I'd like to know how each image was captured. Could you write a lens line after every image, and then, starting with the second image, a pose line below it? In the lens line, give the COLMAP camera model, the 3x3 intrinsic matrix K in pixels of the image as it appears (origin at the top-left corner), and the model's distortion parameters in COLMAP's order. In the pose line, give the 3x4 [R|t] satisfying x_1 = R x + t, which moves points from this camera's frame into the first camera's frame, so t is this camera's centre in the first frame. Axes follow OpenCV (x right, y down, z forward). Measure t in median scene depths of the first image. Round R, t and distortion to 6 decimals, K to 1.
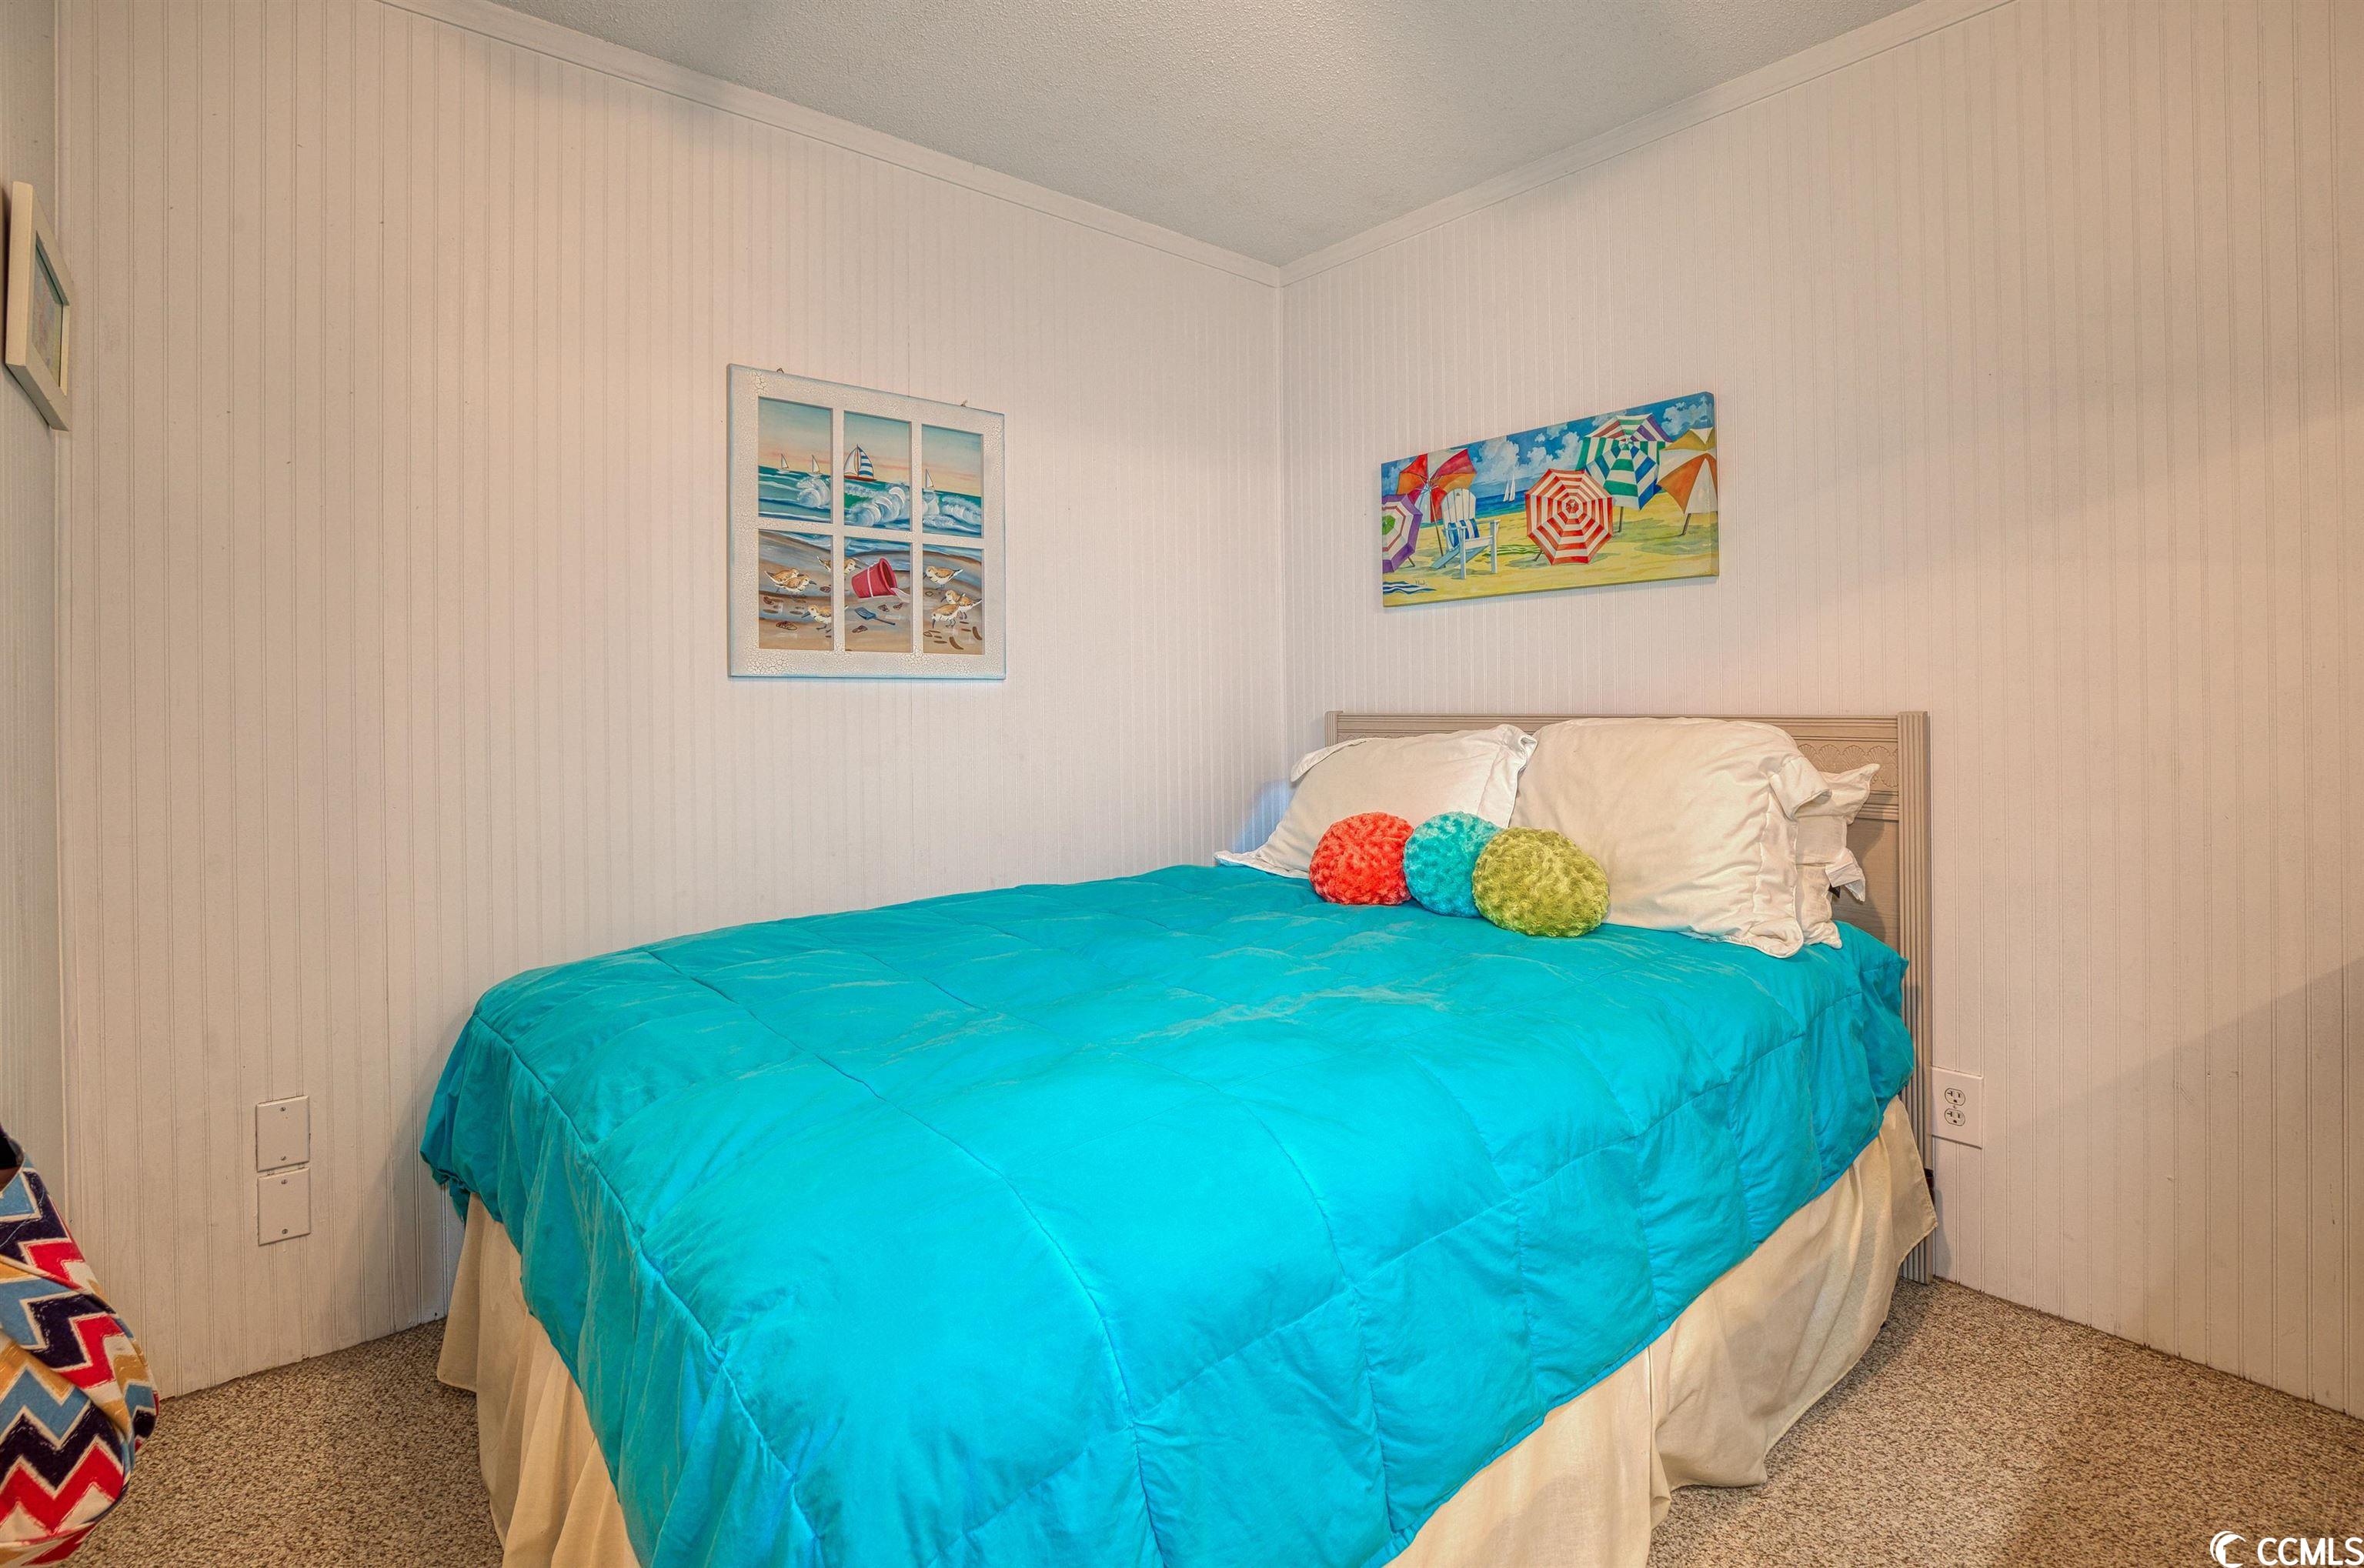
lens RADIAL K [[1110.4, 0, 1193.6], [0, 1110.4, 723.2], [0, 0, 1]] dist [-0.025806, 0.001848]
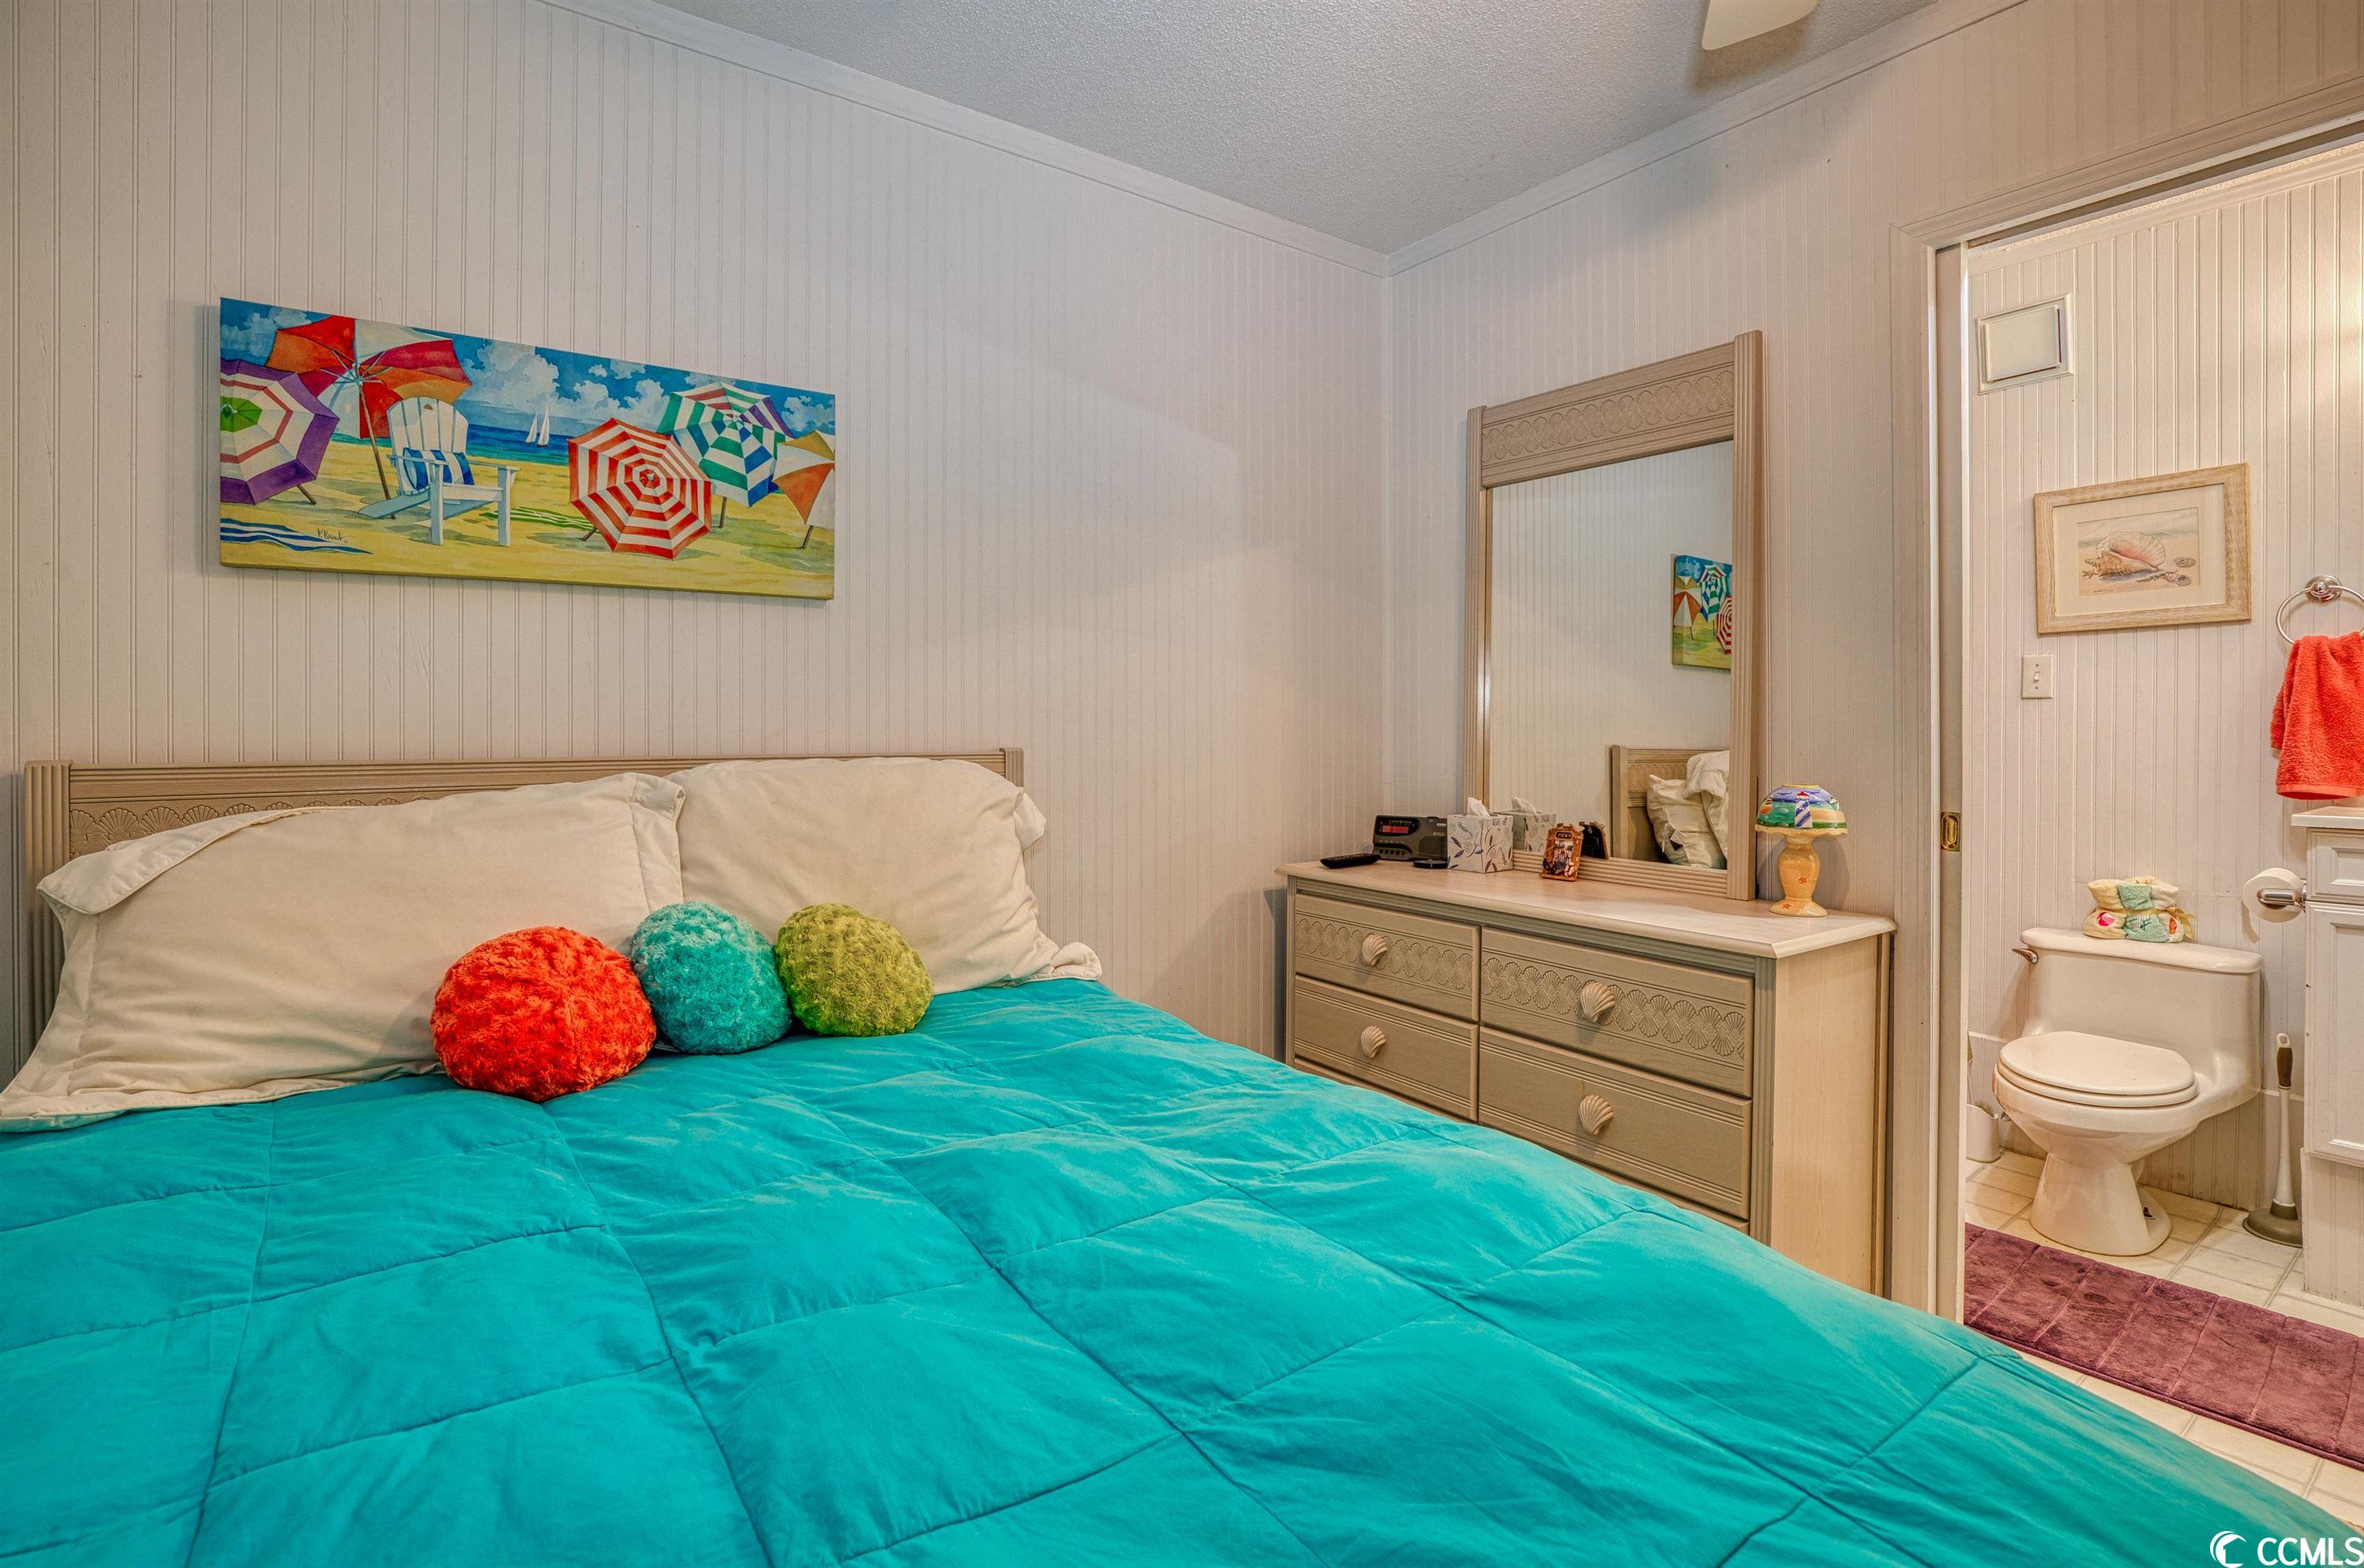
lens RADIAL K [[1121.6, 0, 1195.0], [0, 1121.6, 753.9], [0, 0, 1]] dist [-0.032215, 0.009949]
pose [[0.089562, -0.013889, 0.995884, -0.370678], [0.017717, 0.999767, 0.012350, -0.012414], [-0.995824, 0.016538, 0.089787, 0.558687]]
